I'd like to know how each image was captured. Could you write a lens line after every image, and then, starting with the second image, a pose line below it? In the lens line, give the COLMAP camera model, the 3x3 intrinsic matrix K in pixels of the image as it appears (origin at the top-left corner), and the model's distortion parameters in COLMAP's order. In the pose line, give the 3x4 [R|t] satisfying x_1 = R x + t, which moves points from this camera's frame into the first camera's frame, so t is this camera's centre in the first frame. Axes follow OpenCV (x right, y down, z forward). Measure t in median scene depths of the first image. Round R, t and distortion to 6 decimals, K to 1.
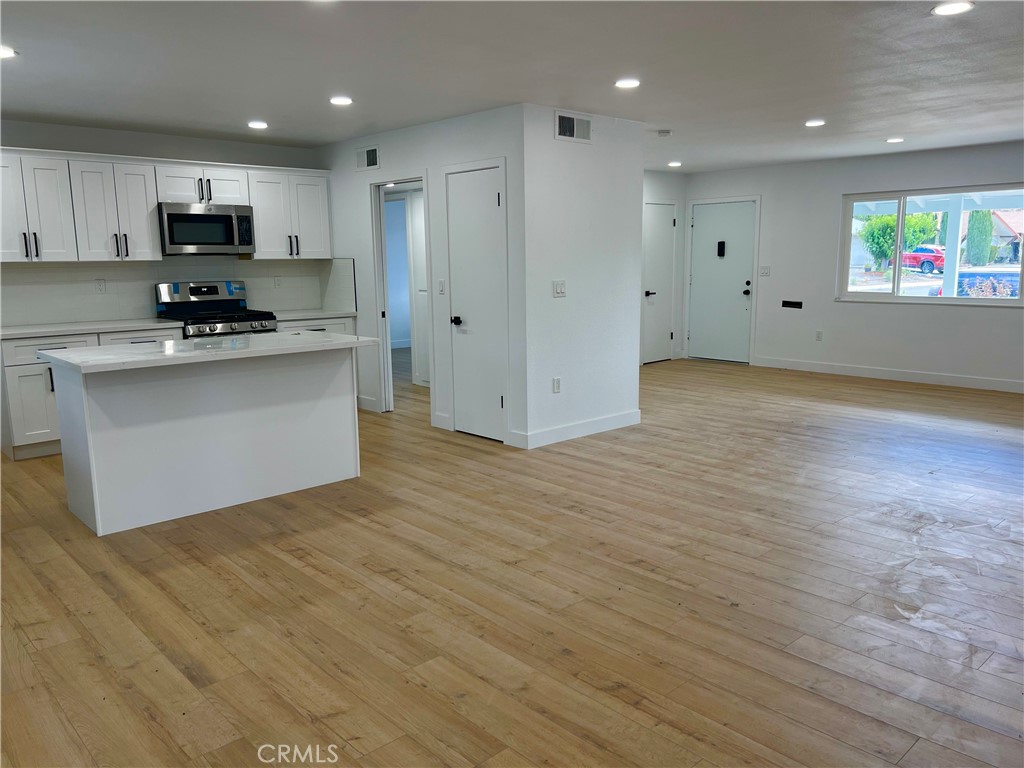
lens RADIAL K [[771.3, 0, 519.8], [0, 771.3, 385.3], [0, 0, 1]] dist [0.049430, -0.061599]
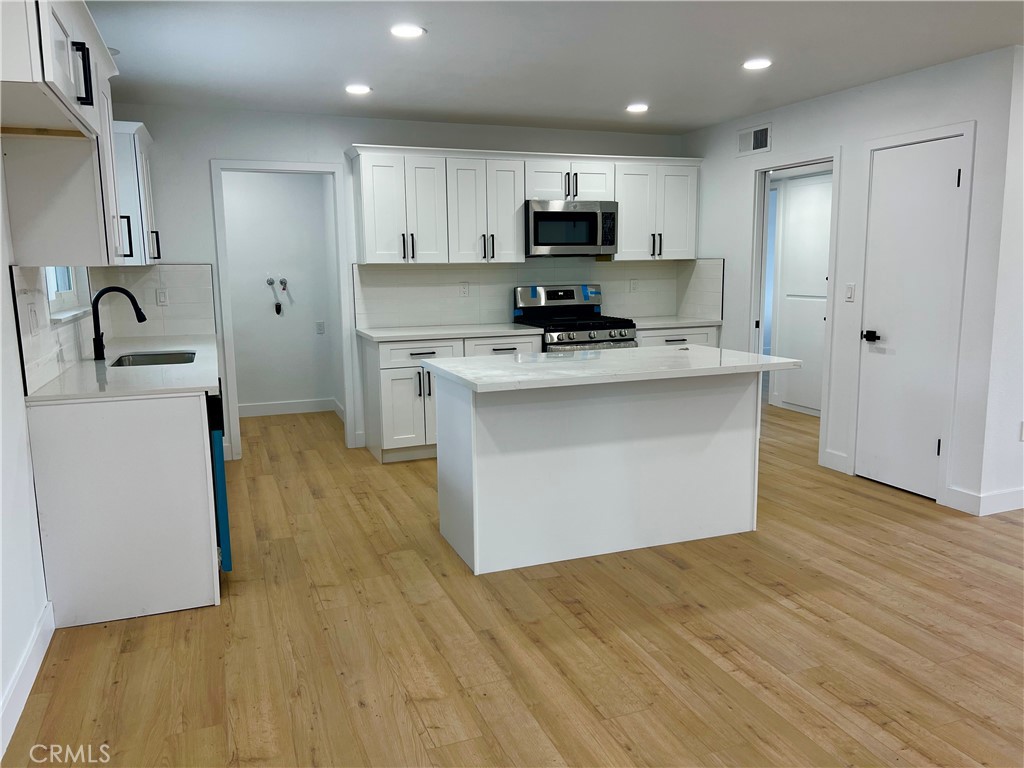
lens RADIAL K [[771.3, 0, 508.9], [0, 771.3, 388.0], [0, 0, 1]] dist [0.049430, -0.061599]
pose [[0.927369, 0.060397, -0.369242, -0.135929], [-0.060196, 0.998114, 0.012075, -0.020388], [0.369274, 0.011029, 0.929255, 0.138585]]
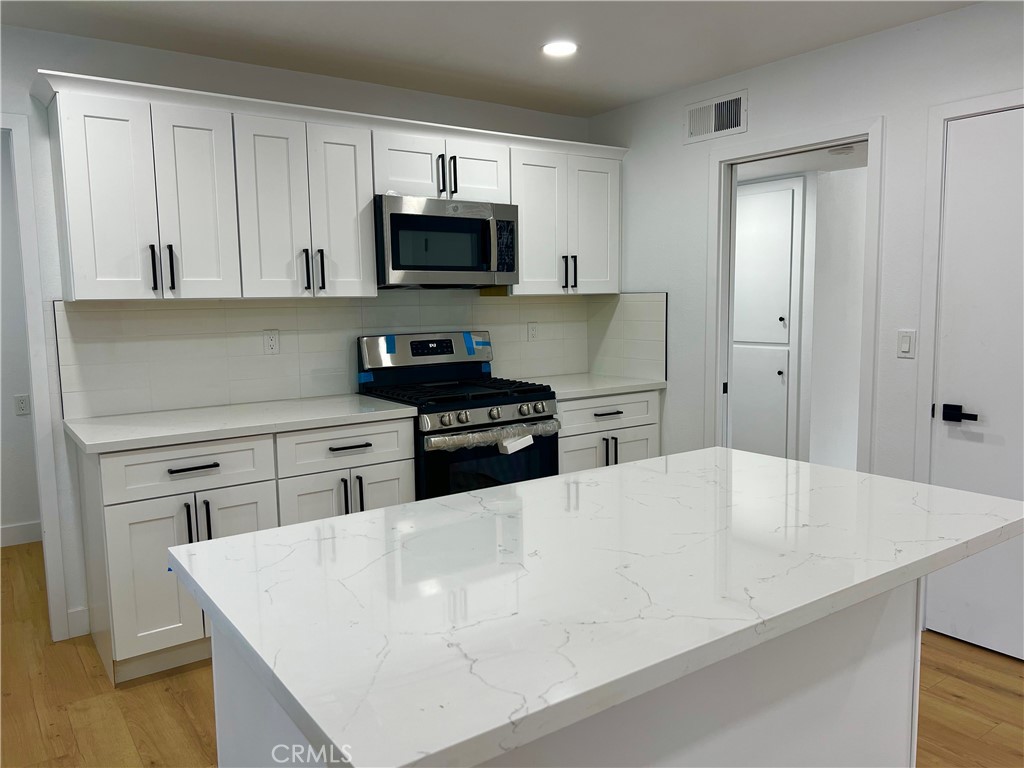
lens RADIAL K [[771.3, 0, 517.7], [0, 771.3, 385.6], [0, 0, 1]] dist [0.049430, -0.061599]
pose [[0.991808, 0.012816, -0.127096, -0.313039], [-0.019030, 0.998676, -0.047800, -0.077411], [0.126315, 0.049827, 0.990738, 0.500148]]
